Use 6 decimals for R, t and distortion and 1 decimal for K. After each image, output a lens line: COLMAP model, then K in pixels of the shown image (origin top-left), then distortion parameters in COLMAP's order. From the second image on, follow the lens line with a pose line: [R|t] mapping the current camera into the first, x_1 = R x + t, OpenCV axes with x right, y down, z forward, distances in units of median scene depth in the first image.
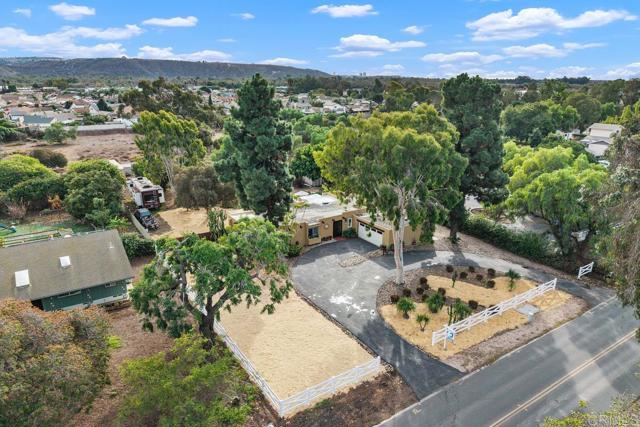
lens RADIAL K [[440.5, 0, 308.8], [0, 440.5, 213.6], [0, 0, 1]] dist [0.057760, -0.004054]
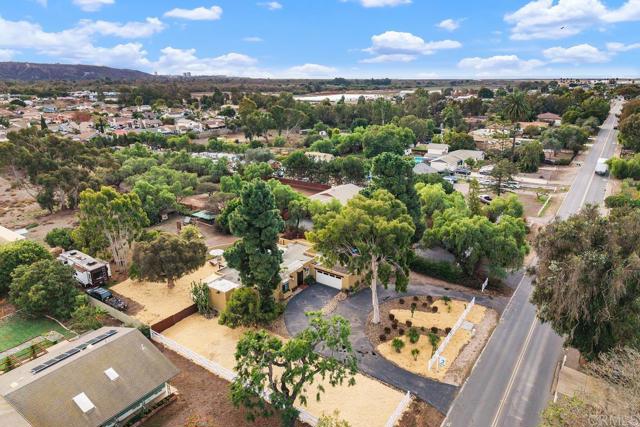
lens RADIAL K [[440.5, 0, 308.8], [0, 440.5, 213.6], [0, 0, 1]] dist [0.057760, -0.004054]
pose [[0.927594, -0.124136, 0.352362, -0.307184], [0.120811, 0.992175, 0.031507, -0.172829], [-0.353516, 0.013344, 0.935333, -0.111073]]
